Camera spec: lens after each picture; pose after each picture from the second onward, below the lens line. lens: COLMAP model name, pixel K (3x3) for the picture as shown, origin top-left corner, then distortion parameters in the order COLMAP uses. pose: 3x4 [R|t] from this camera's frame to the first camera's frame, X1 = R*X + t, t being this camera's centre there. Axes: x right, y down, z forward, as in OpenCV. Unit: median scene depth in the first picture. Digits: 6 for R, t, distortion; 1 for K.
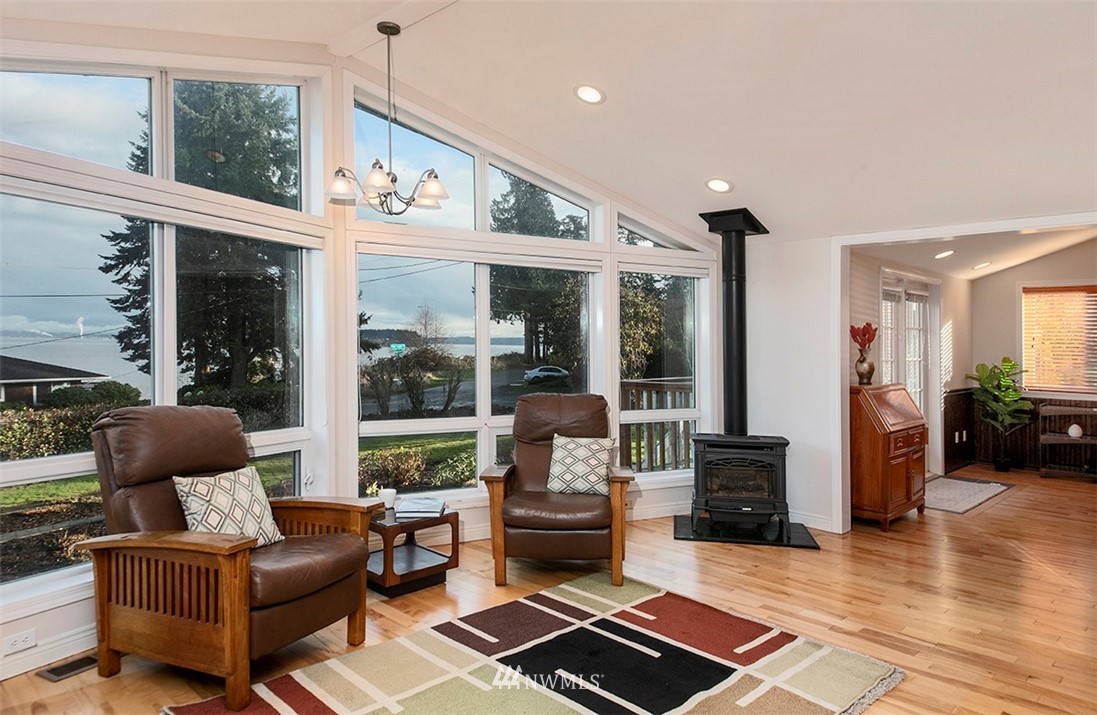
lens RADIAL K [[691.1, 0, 550.8], [0, 691.1, 359.3], [0, 0, 1]] dist [0.031818, -0.012634]
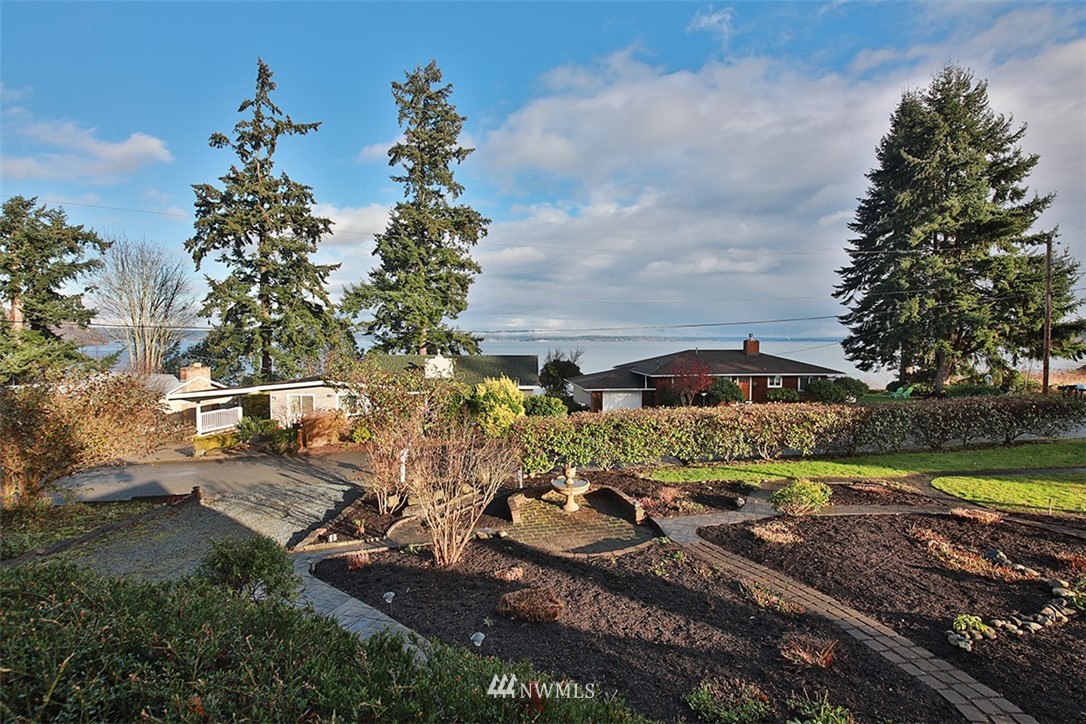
lens RADIAL K [[485.7, 0, 549.7], [0, 485.7, 366.6], [0, 0, 1]] dist [0.002821, -0.002242]
pose [[0.497946, 0.035902, -0.866464, -0.818673], [-0.016440, 0.999354, 0.031960, -0.082432], [0.867052, -0.001670, 0.498215, 0.189585]]
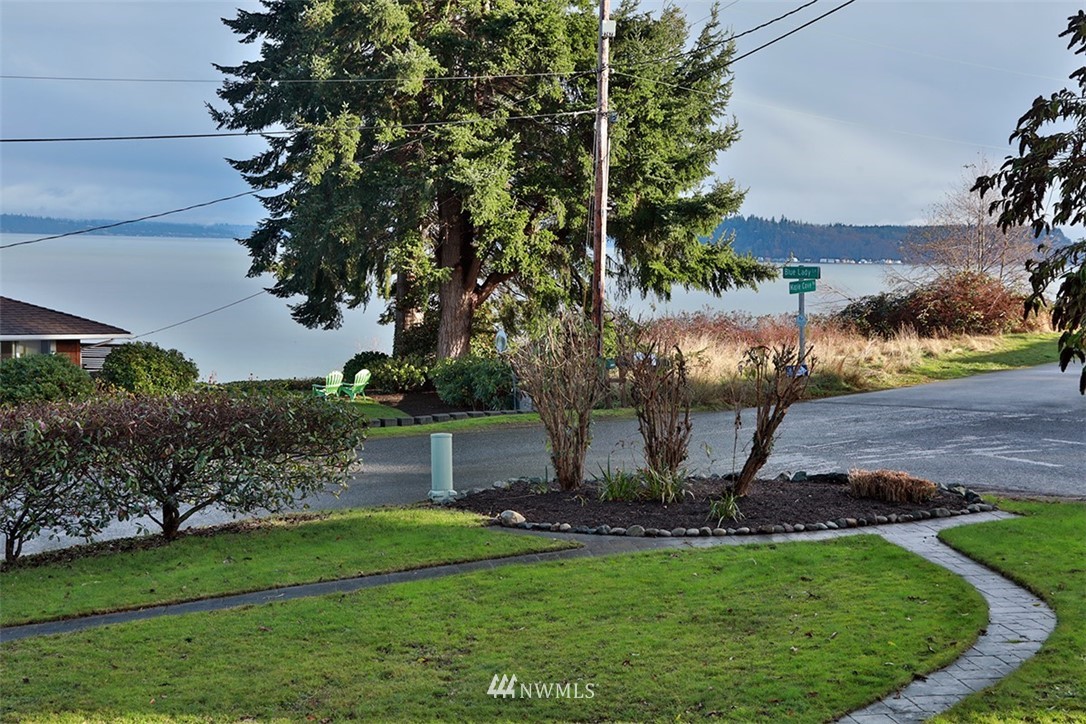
lens RADIAL K [[1507.6, 0, 541.9], [0, 1507.6, 359.9], [0, 0, 1]] dist [0.178247, 0.000000]
pose [[0.849374, 0.045727, -0.525806, 0.843929], [-0.021360, 0.998402, 0.052323, -0.126215], [0.527359, -0.033211, 0.848993, 2.737659]]
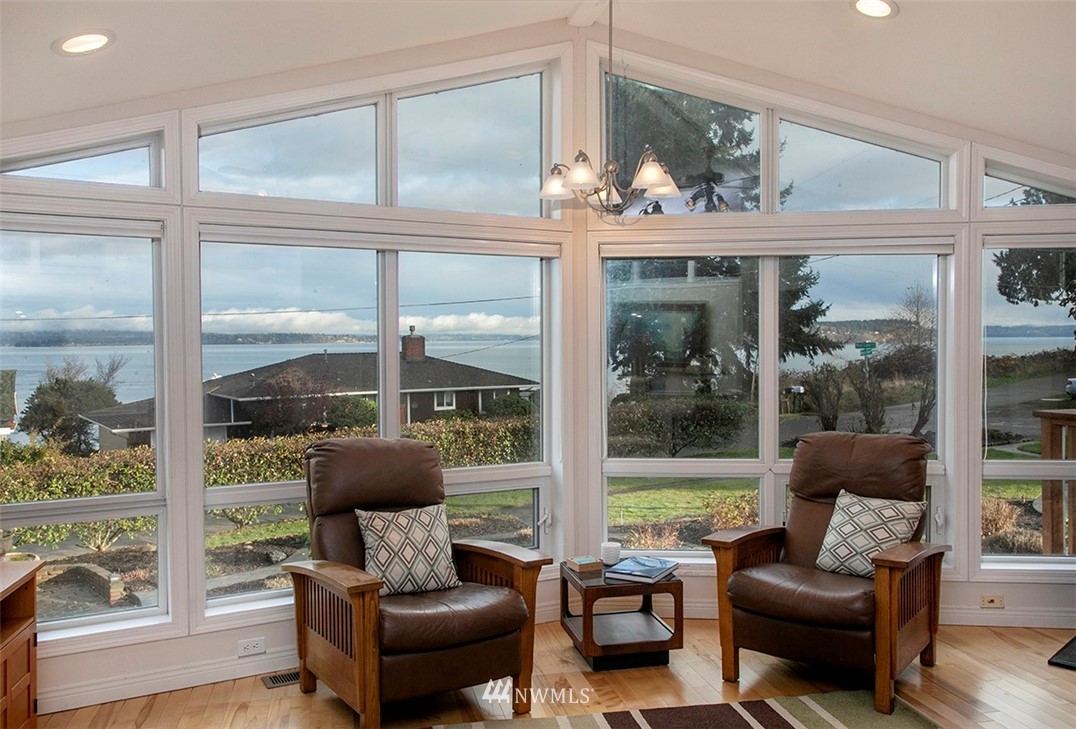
lens RADIAL K [[904.3, 0, 546.8], [0, 904.3, 386.5], [0, 0, 1]] dist [0.035116, -0.005102]
pose [[0.832818, 0.006123, -0.553513, 0.276274], [0.010010, 0.999609, 0.026117, -0.027373], [0.553456, -0.027291, 0.832431, 0.045636]]
